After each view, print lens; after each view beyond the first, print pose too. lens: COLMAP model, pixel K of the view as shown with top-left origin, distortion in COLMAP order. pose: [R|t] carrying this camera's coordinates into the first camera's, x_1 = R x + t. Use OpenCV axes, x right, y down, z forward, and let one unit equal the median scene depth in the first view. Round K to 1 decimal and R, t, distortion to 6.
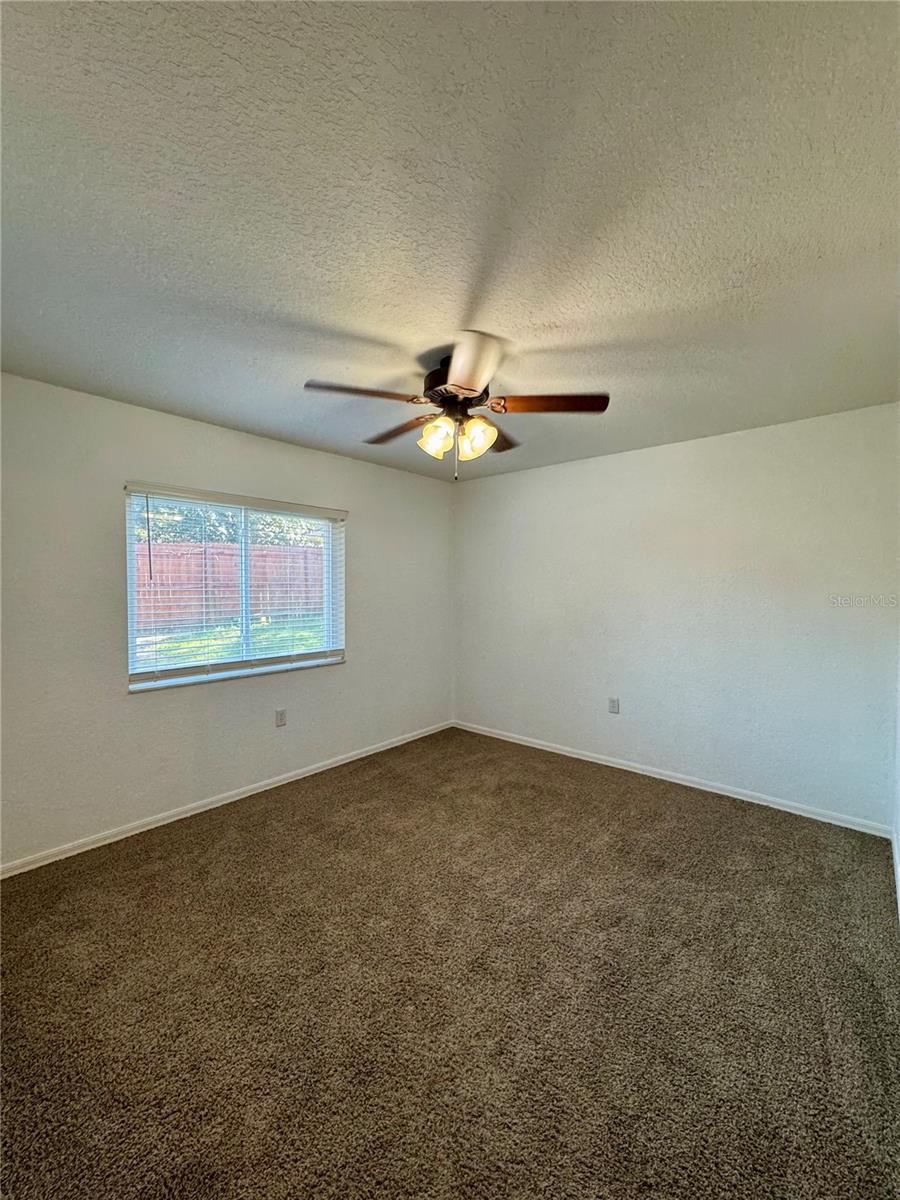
lens RADIAL K [[479.6, 0, 446.7], [0, 479.6, 608.0], [0, 0, 1]] dist [0.000655, 0.000068]
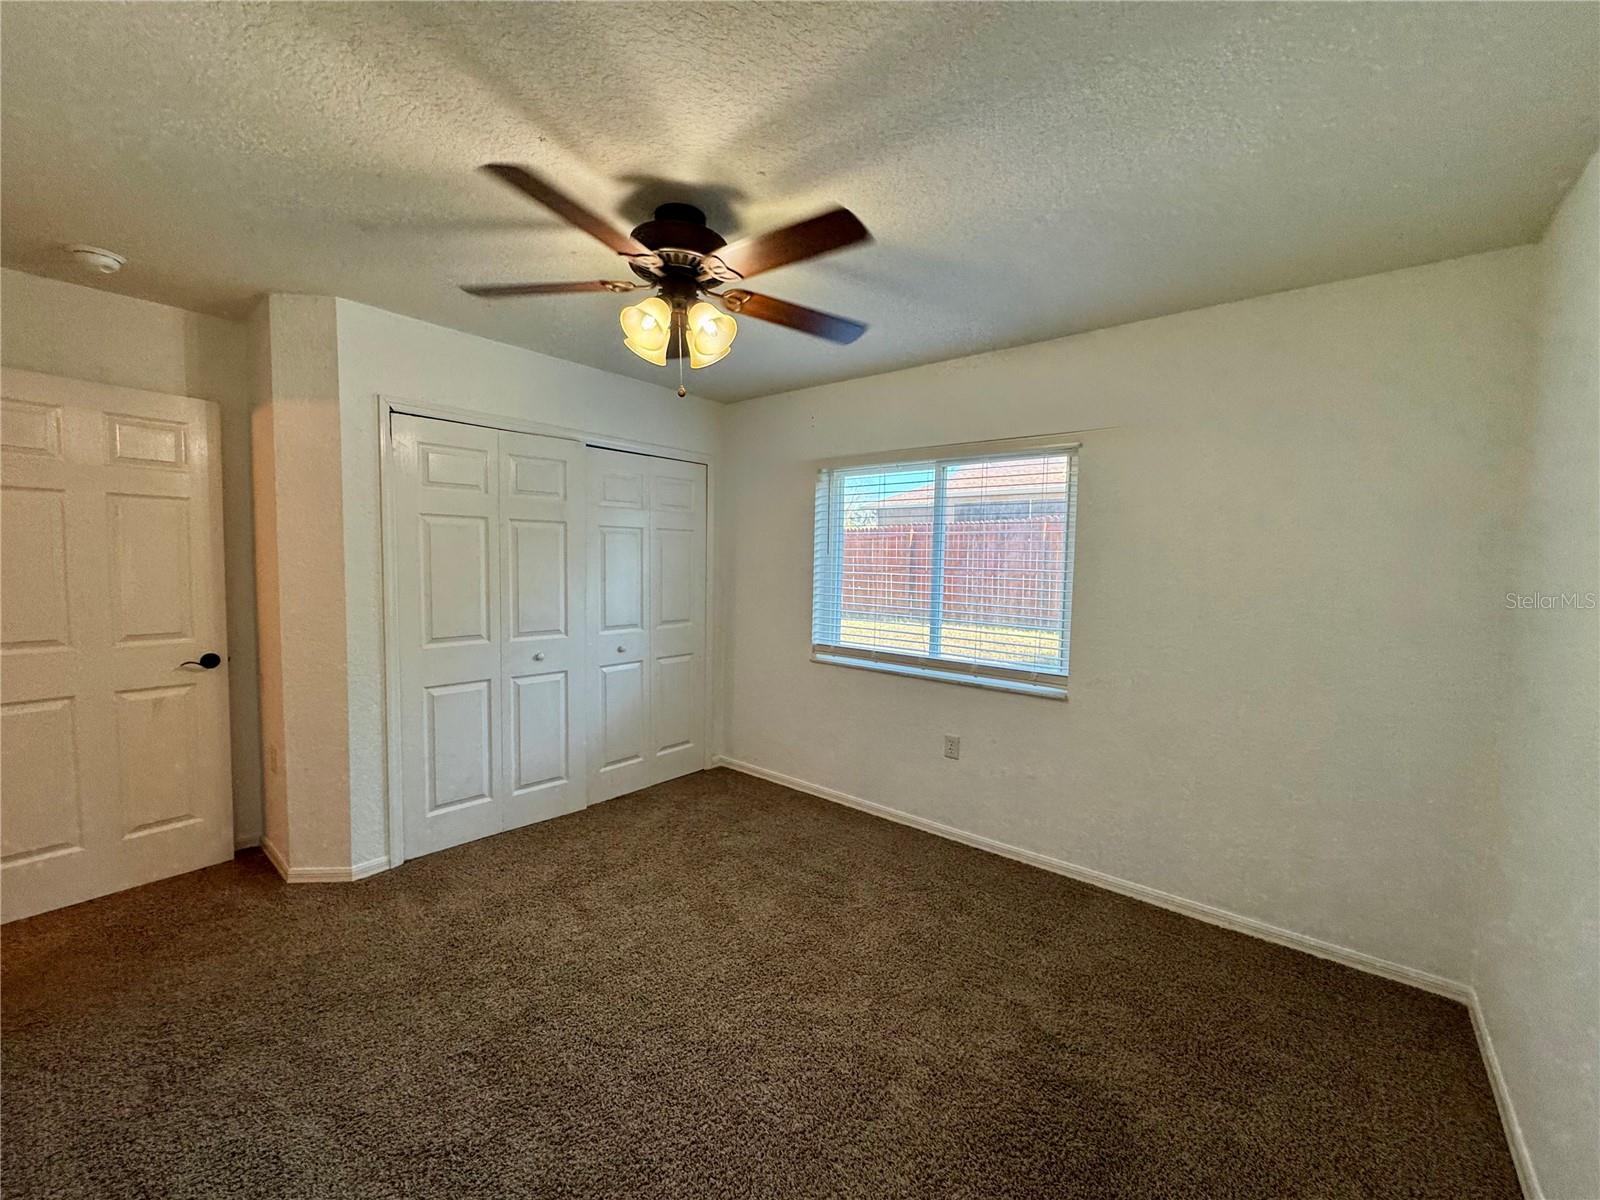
lens RADIAL K [[639.4, 0, 804.7], [0, 639.4, 591.7], [0, 0, 1]] dist [0.000655, 0.000068]
pose [[0.012325, 0.044535, -0.998932, 0.604452], [-0.062526, 0.997087, 0.043681, -0.032677], [0.997967, 0.061921, 0.015074, 0.748541]]
